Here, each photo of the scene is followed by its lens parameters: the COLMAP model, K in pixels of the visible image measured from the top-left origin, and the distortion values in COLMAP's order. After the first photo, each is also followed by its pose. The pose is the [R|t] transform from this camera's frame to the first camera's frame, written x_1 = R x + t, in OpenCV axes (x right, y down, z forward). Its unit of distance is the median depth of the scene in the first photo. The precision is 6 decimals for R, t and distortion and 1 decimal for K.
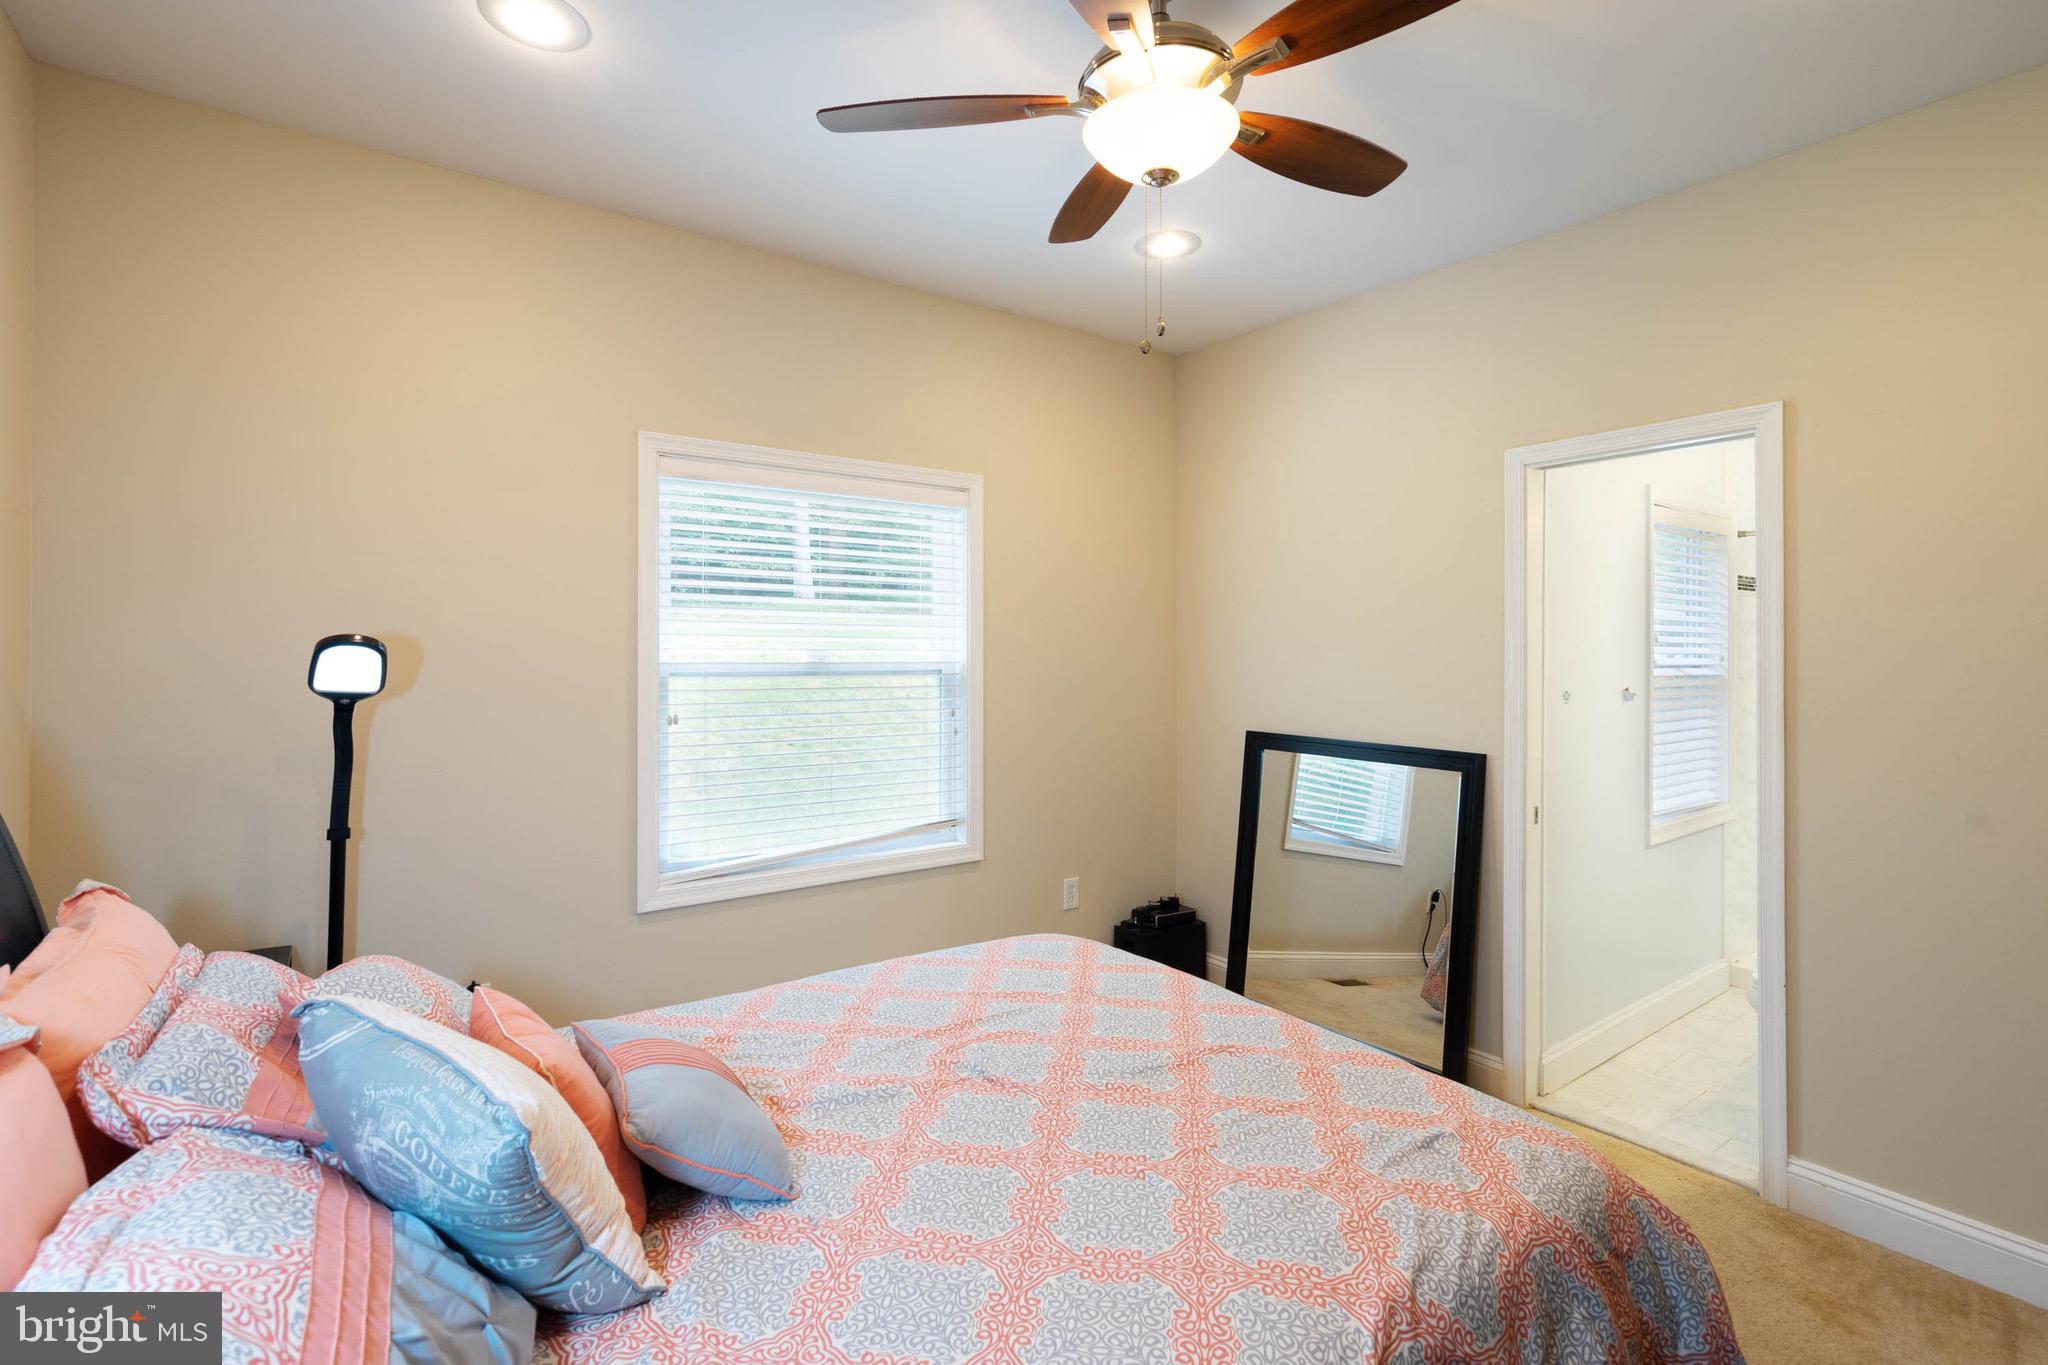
lens RADIAL K [[932.7, 0, 1017.9], [0, 932.7, 654.9], [0, 0, 1]] dist [-0.004223, 0.000328]
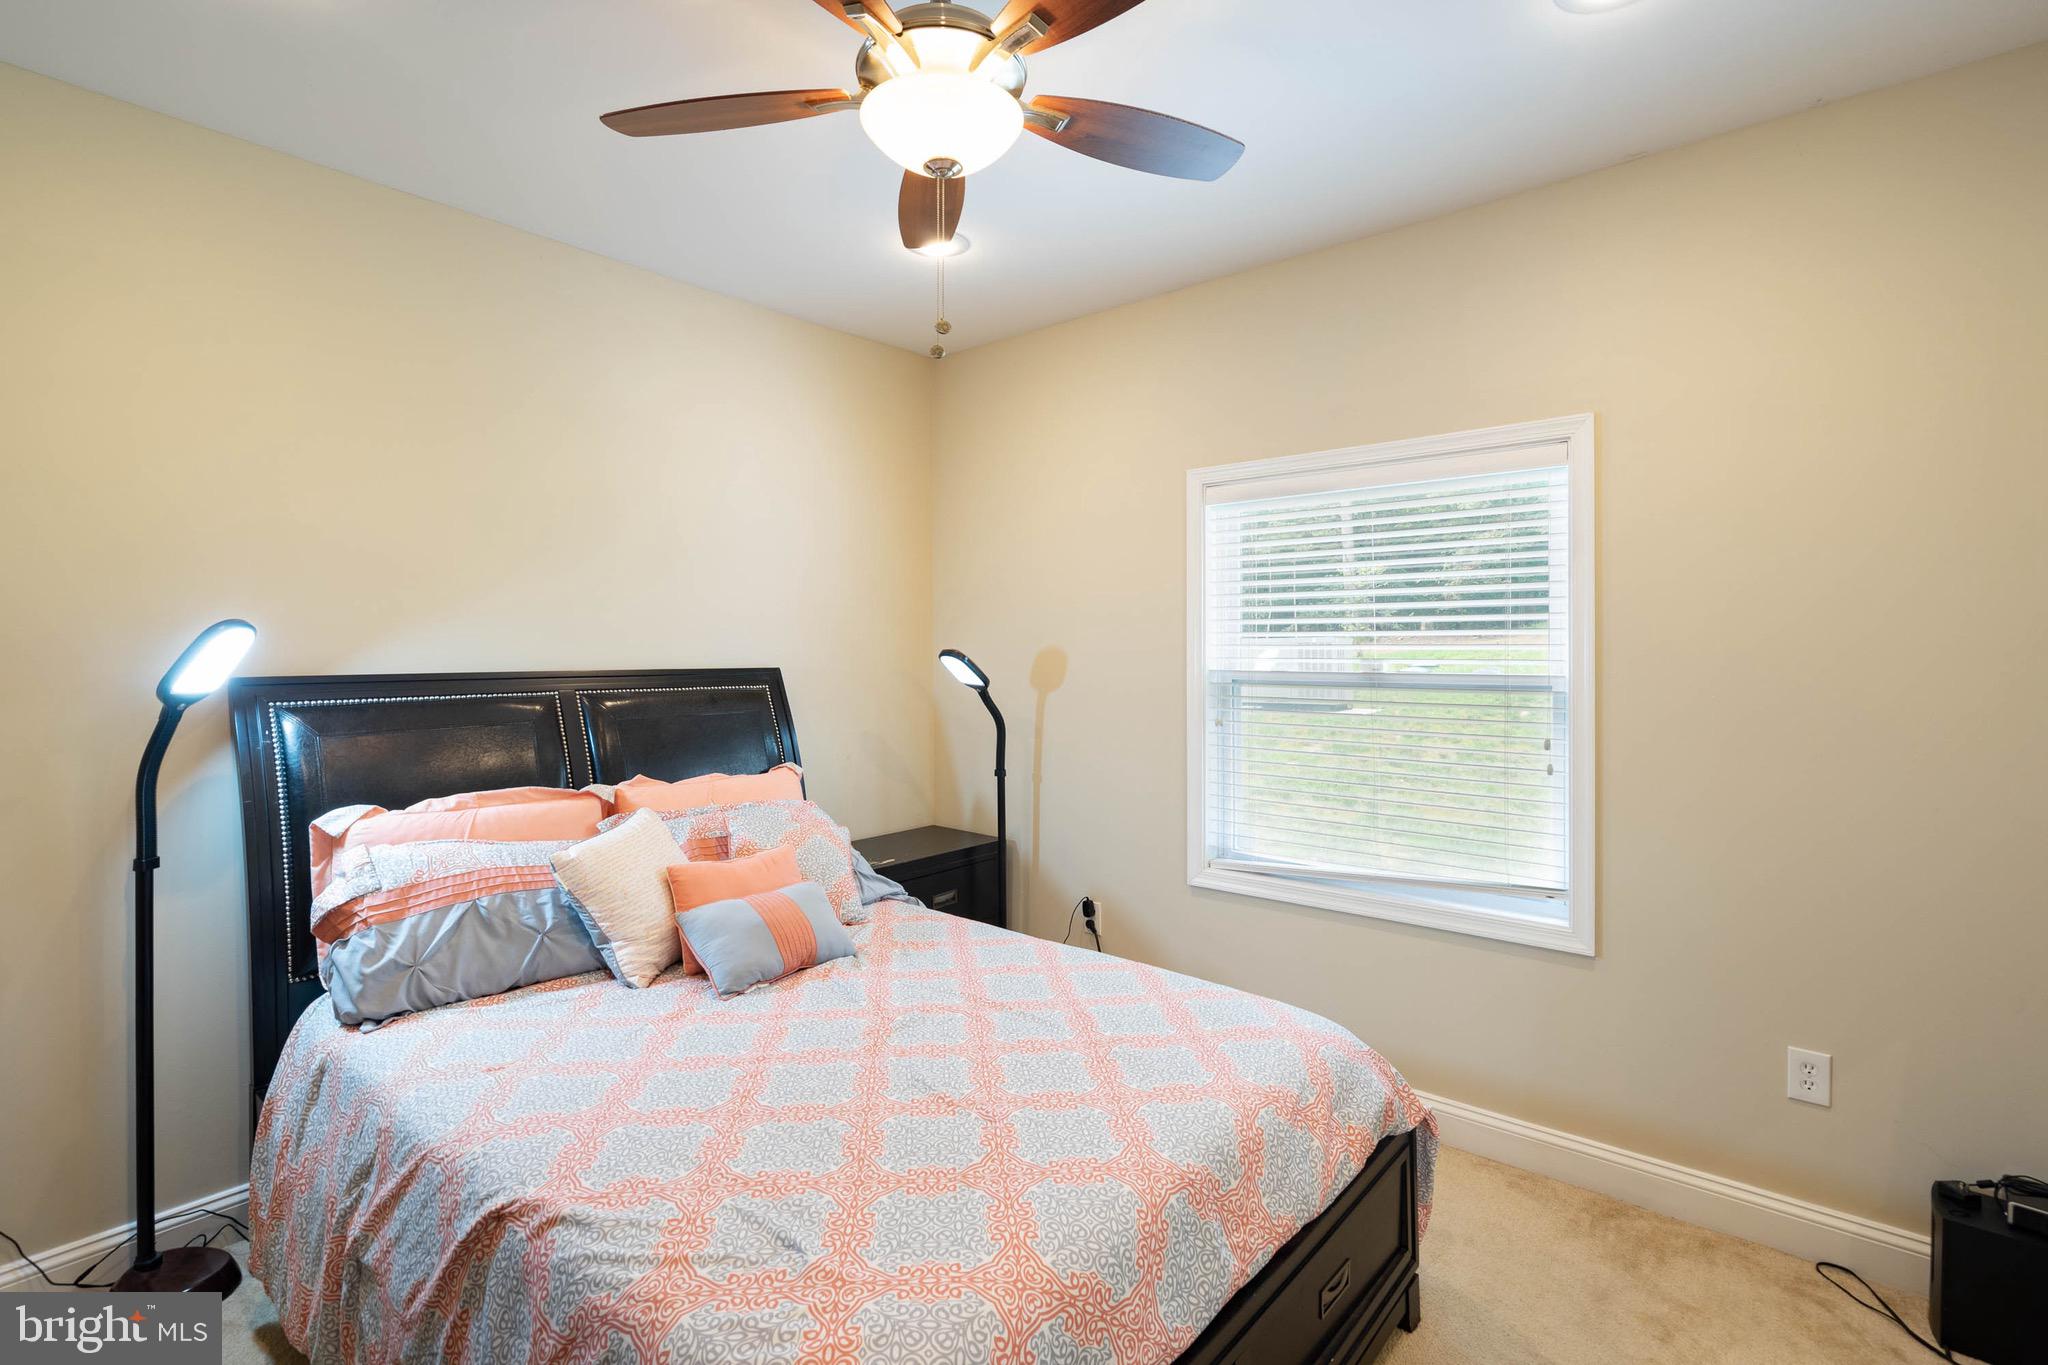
lens RADIAL K [[932.7, 0, 1017.9], [0, 932.7, 654.9], [0, 0, 1]] dist [-0.004223, 0.000328]
pose [[0.249223, -0.000441, -0.968446, 1.047364], [-0.004994, 0.999986, -0.001740, -0.010761], [0.968433, 0.005270, 0.249217, 0.785908]]
